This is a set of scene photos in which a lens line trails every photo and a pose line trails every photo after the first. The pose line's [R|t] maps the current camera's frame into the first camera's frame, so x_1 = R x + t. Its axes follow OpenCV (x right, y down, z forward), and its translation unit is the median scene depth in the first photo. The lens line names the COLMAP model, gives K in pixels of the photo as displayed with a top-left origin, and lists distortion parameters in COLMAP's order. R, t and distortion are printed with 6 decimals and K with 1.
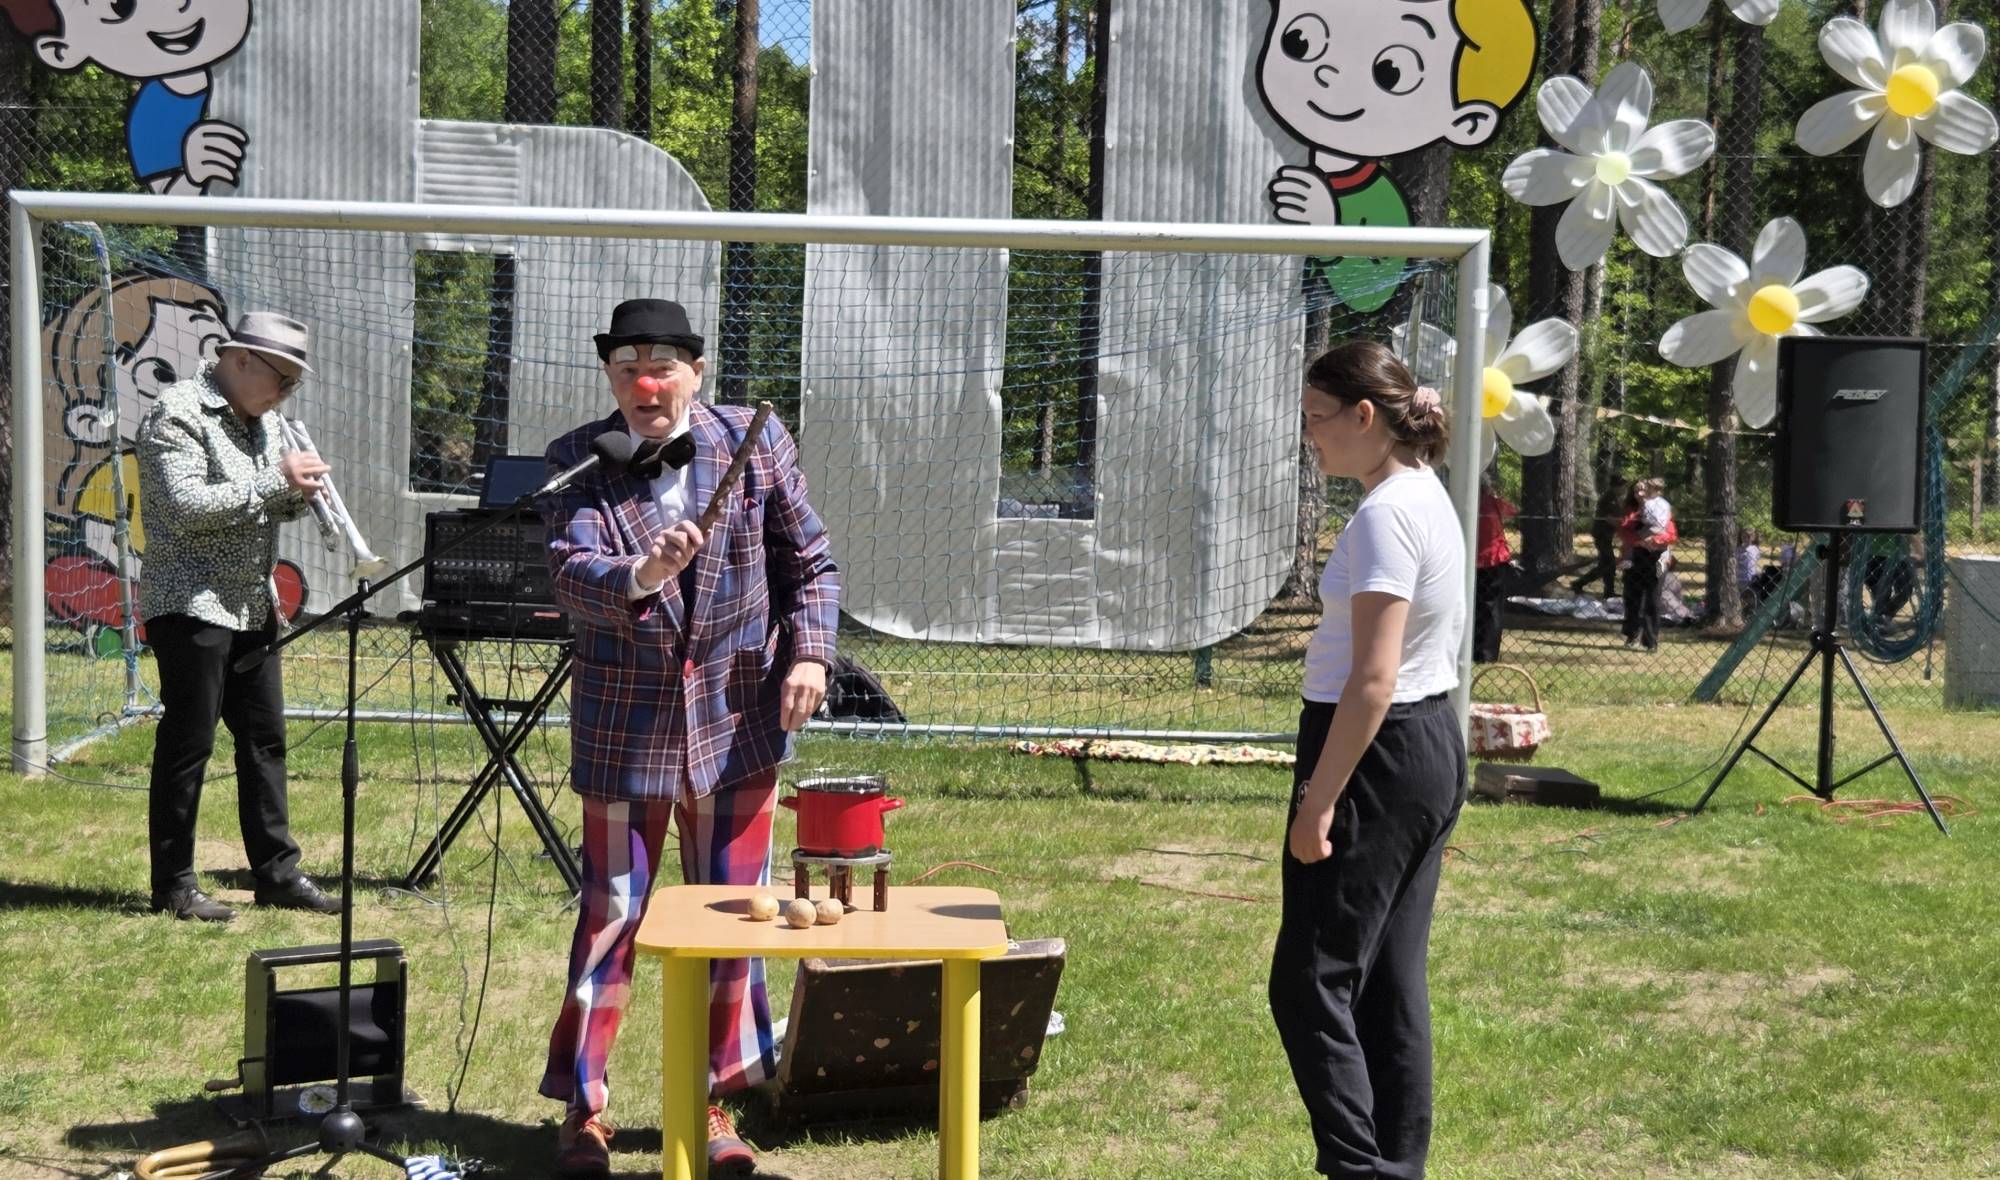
lens RADIAL K [[3058.5, 0, 1001.0], [0, 3058.5, 641.9], [0, 0, 1]] dist [0.025721, -0.055696]
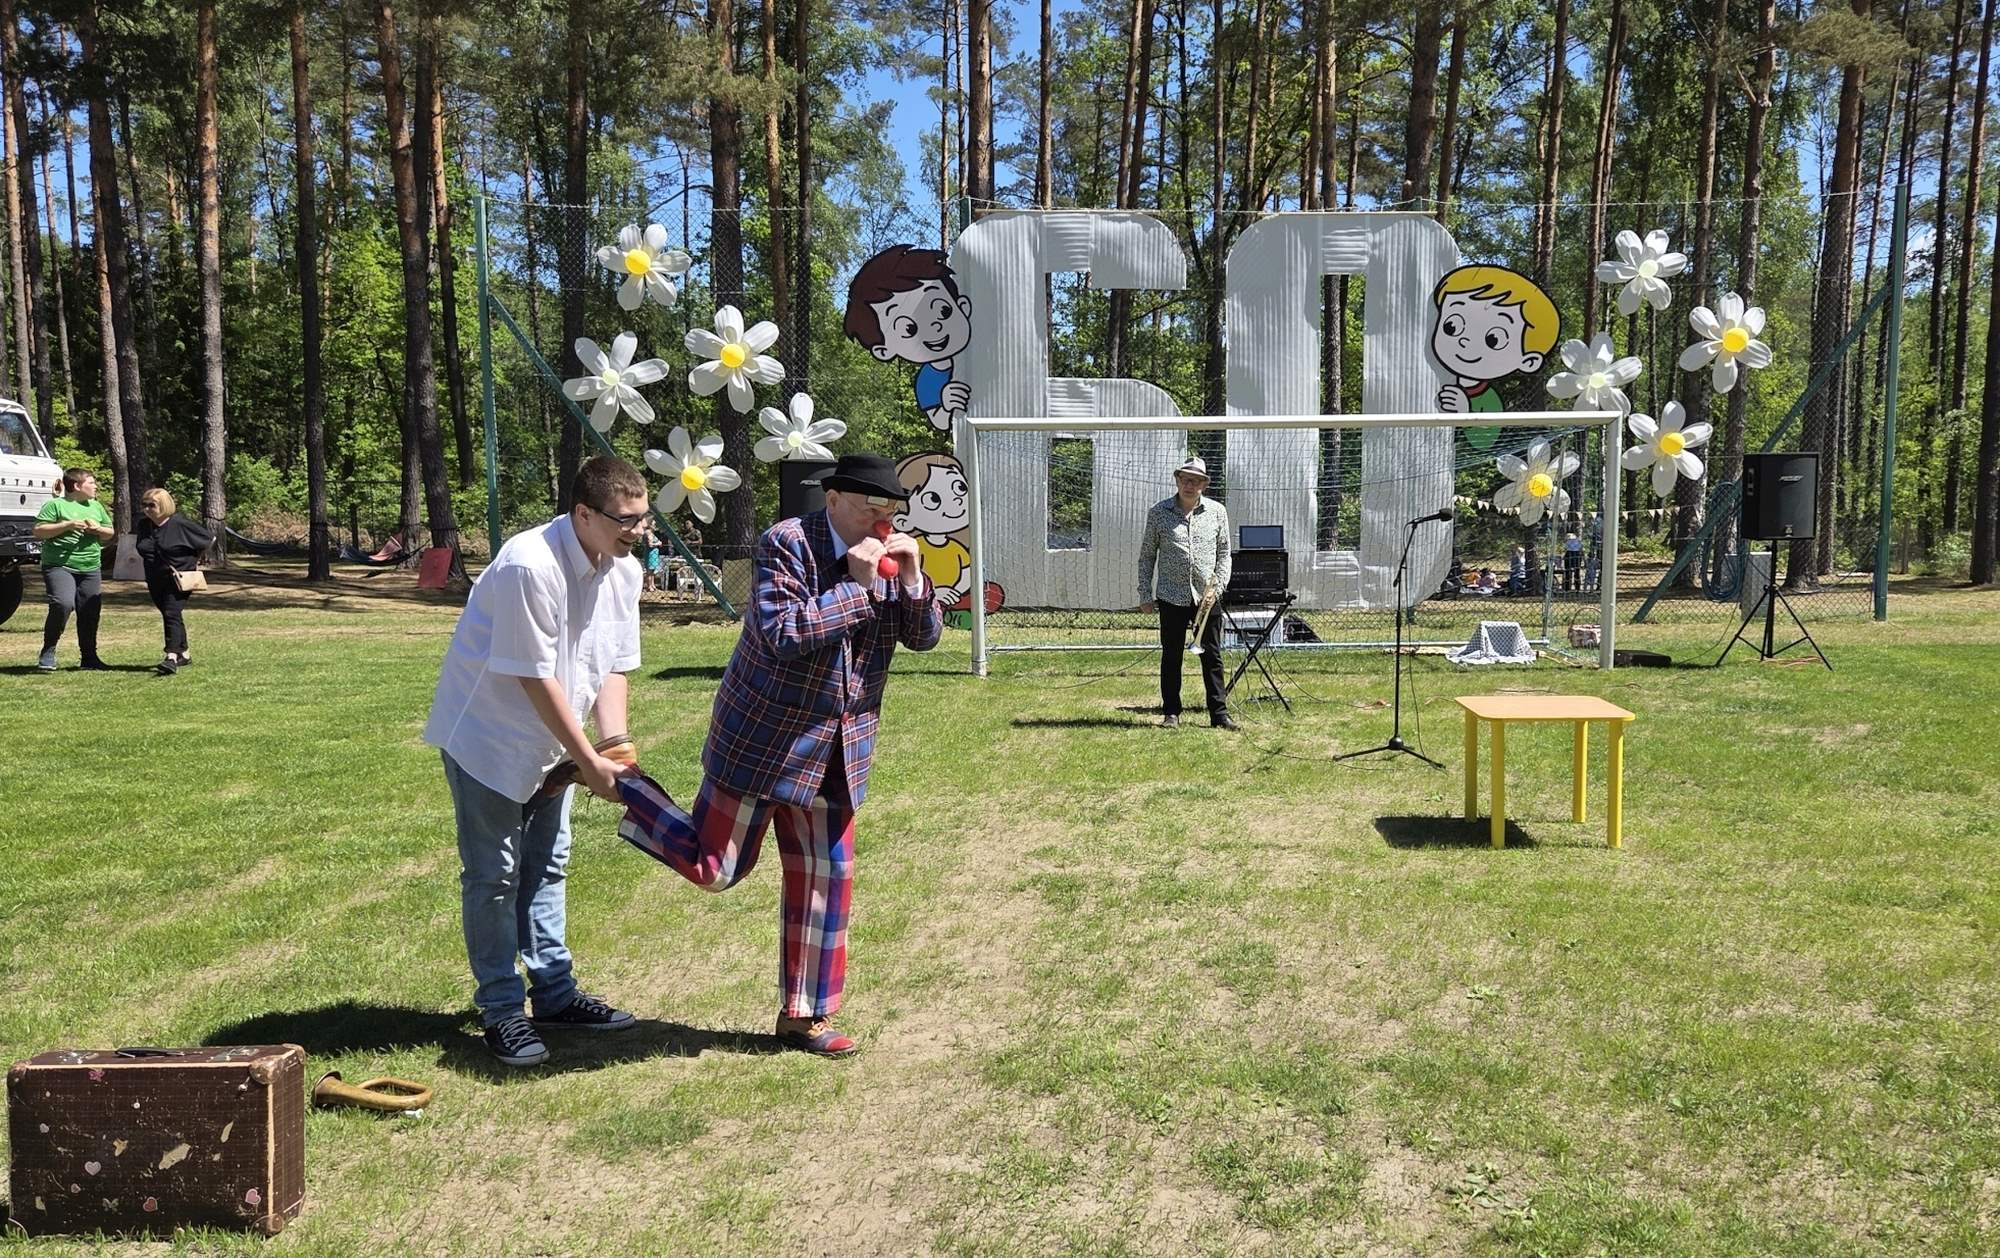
lens RADIAL K [[1491.4, 0, 1092.9], [0, 1491.4, 683.2], [0, 0, 1]] dist [0.025145, -0.000546]
pose [[0.999364, -0.035459, 0.003844, -0.170466], [0.035270, 0.998521, 0.041383, 0.004006], [-0.005305, -0.041221, 0.999136, -0.073134]]
